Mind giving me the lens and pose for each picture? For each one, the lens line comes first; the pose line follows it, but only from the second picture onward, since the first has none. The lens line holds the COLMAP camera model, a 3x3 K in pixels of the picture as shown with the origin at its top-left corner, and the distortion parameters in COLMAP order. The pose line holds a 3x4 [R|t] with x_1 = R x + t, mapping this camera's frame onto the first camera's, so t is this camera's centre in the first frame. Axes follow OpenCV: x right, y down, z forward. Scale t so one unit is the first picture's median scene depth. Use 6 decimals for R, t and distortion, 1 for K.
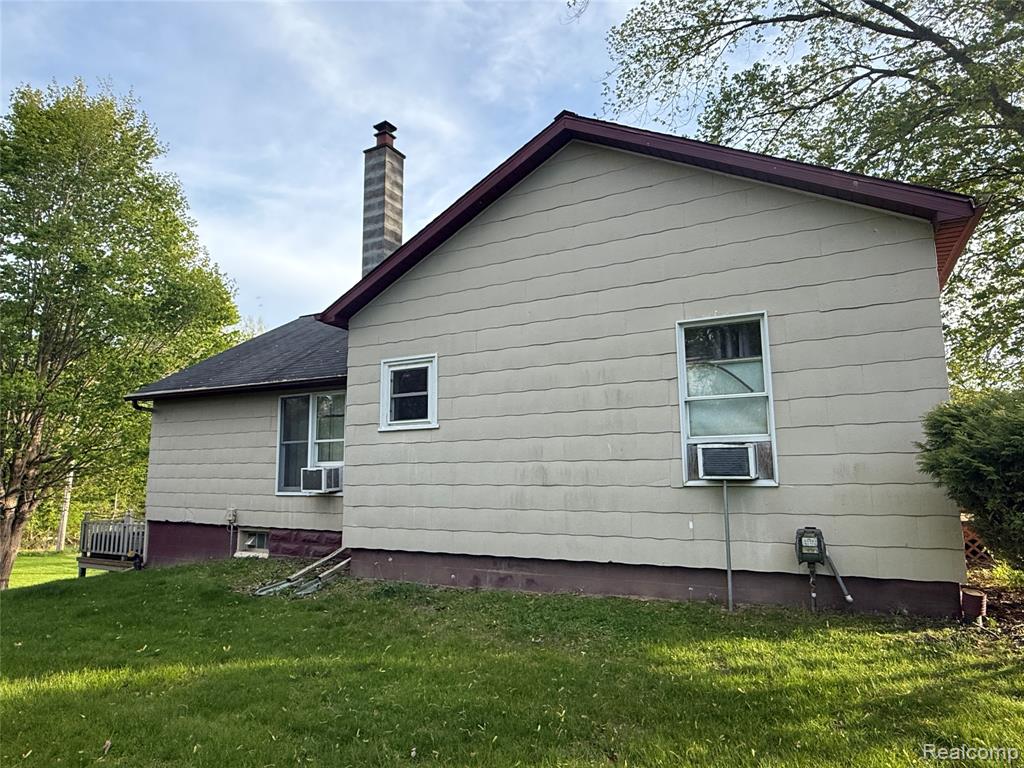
lens RADIAL K [[631.2, 0, 512.0], [0, 631.2, 384.0], [0, 0, 1]] dist [0.009040, -0.001698]
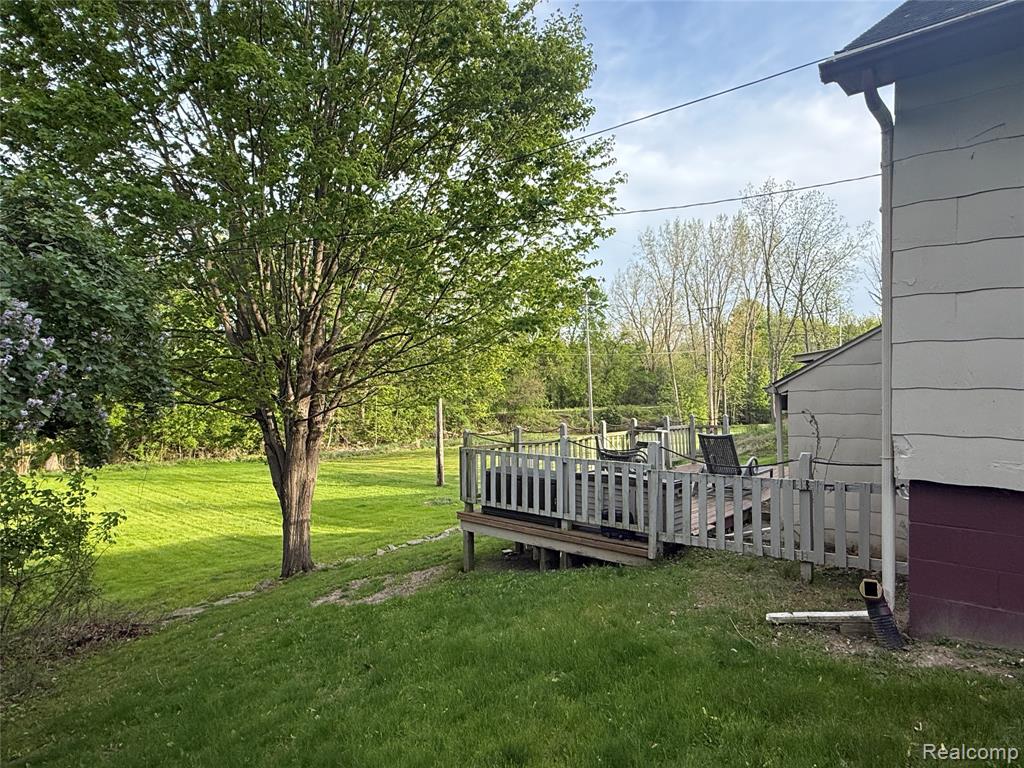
lens RADIAL K [[631.2, 0, 512.0], [0, 631.2, 384.0], [0, 0, 1]] dist [0.009040, -0.001698]
pose [[0.967658, 0.006716, -0.252174, -0.526289], [0.025618, 0.991862, 0.124716, 0.108968], [0.250960, -0.127143, 0.959611, 0.542668]]
